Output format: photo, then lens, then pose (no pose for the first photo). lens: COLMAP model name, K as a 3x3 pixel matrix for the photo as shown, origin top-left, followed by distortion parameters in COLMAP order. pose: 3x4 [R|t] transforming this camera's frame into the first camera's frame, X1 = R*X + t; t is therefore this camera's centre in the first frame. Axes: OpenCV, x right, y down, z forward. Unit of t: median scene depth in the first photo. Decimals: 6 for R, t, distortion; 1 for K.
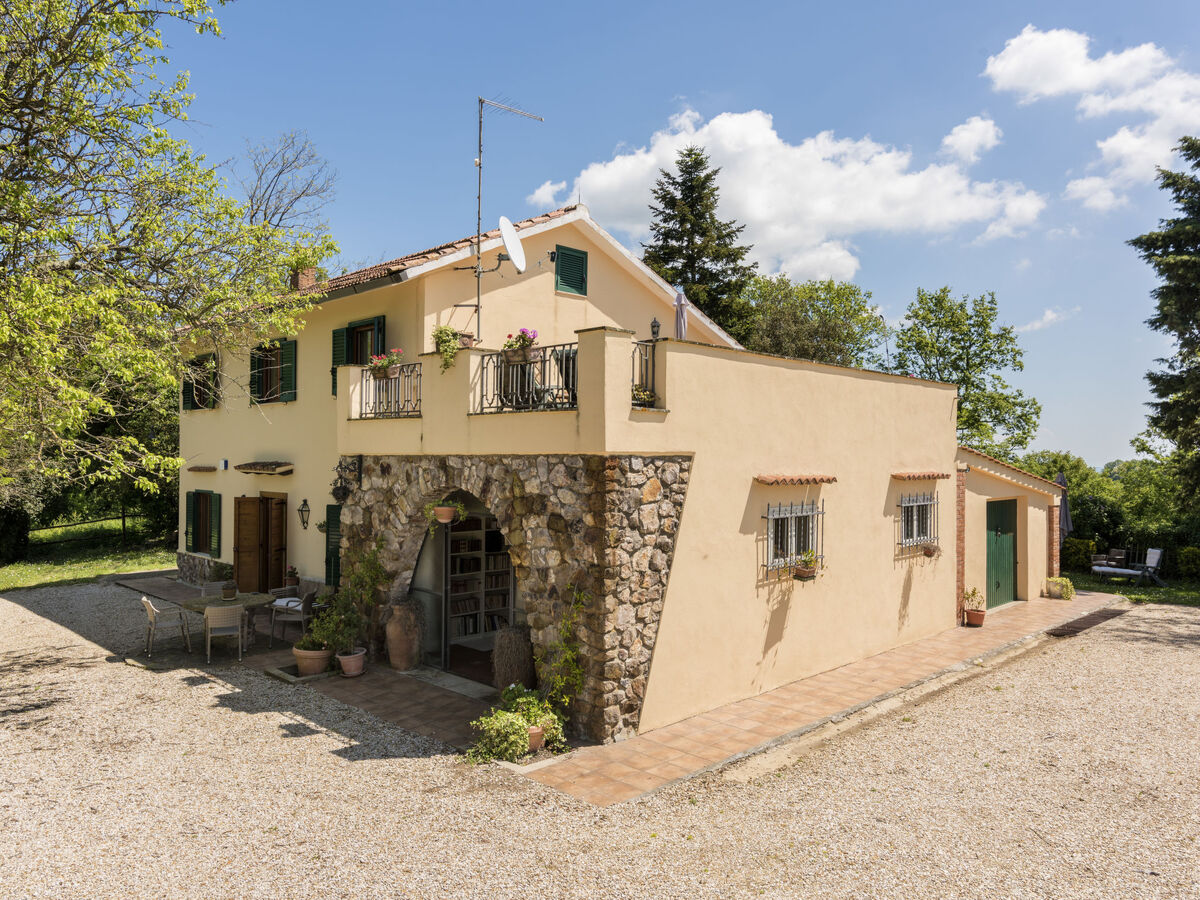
lens RADIAL K [[786.3, 0, 600.0], [0, 786.3, 450.0], [0, 0, 1]] dist [-0.000099, 0.000926]
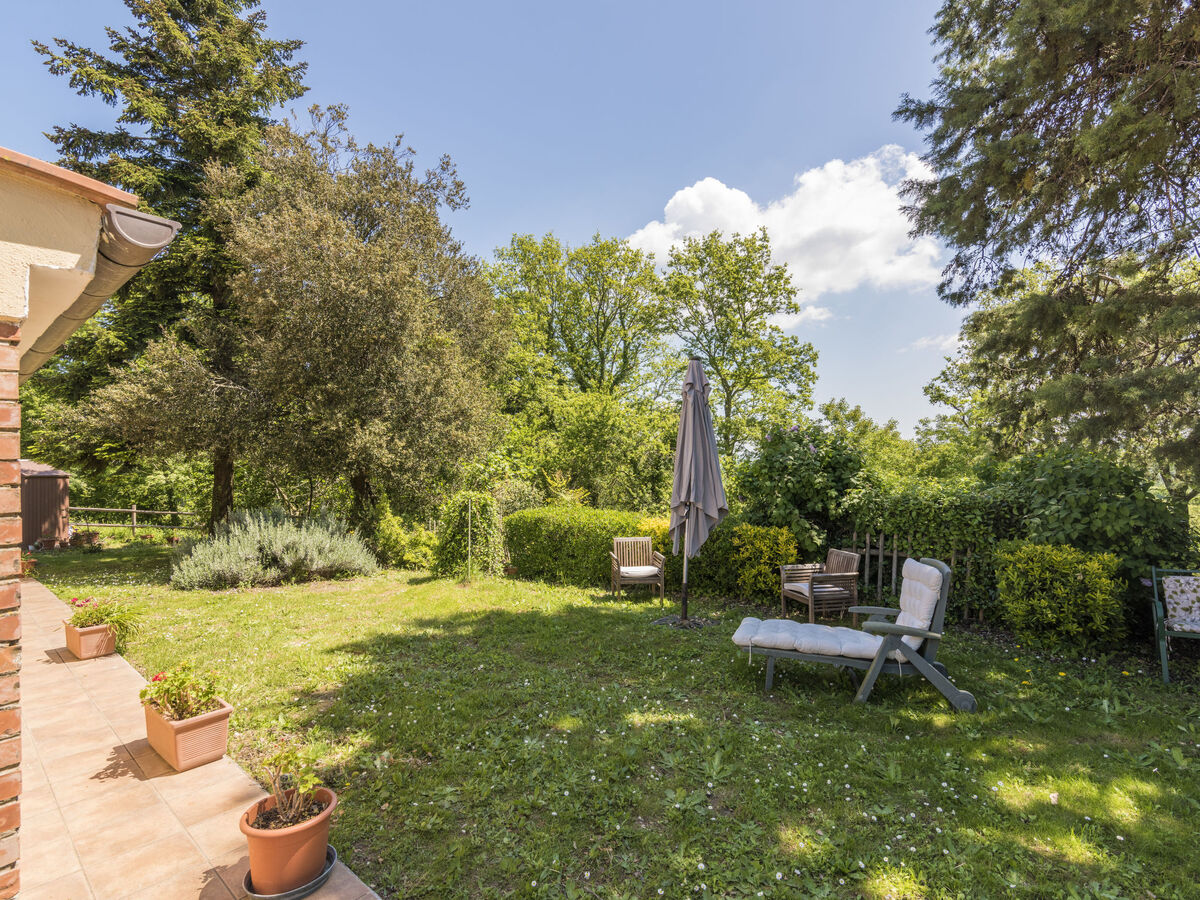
lens RADIAL K [[624.6, 0, 537.4], [0, 624.6, 450.7], [0, 0, 1]] dist [0.003736, 0.000545]
pose [[0.999041, -0.040927, 0.015576, 1.368067], [0.040878, 0.999158, 0.003483, 0.187203], [-0.015706, -0.002843, 0.999873, 1.878459]]
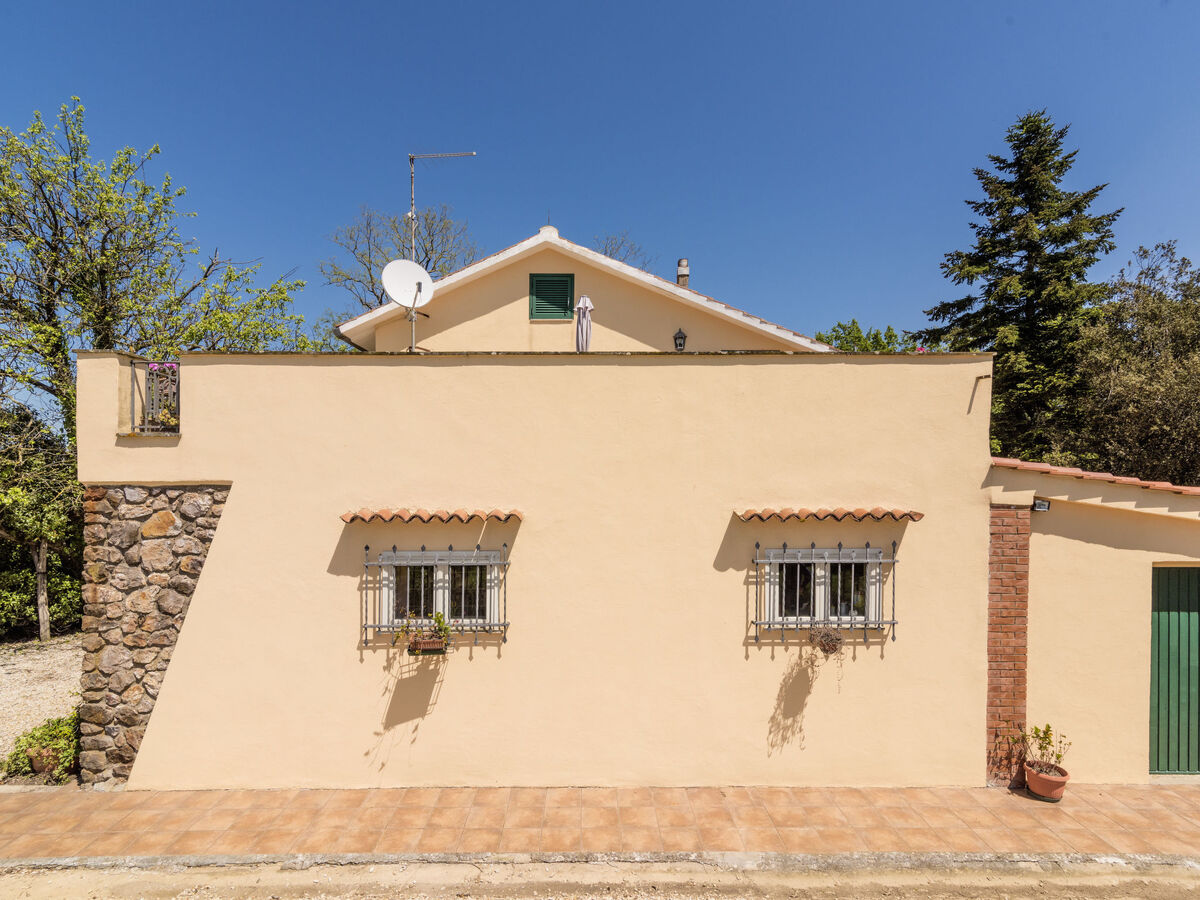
lens RADIAL K [[599.0, 0, 602.2], [0, 599.0, 484.5], [0, 0, 1]] dist [0.012415, -0.000638]
pose [[0.735538, -0.000840, -0.677483, 0.874806], [0.010737, 0.999888, 0.010418, 0.004375], [0.677399, -0.014937, 0.735464, 0.807365]]
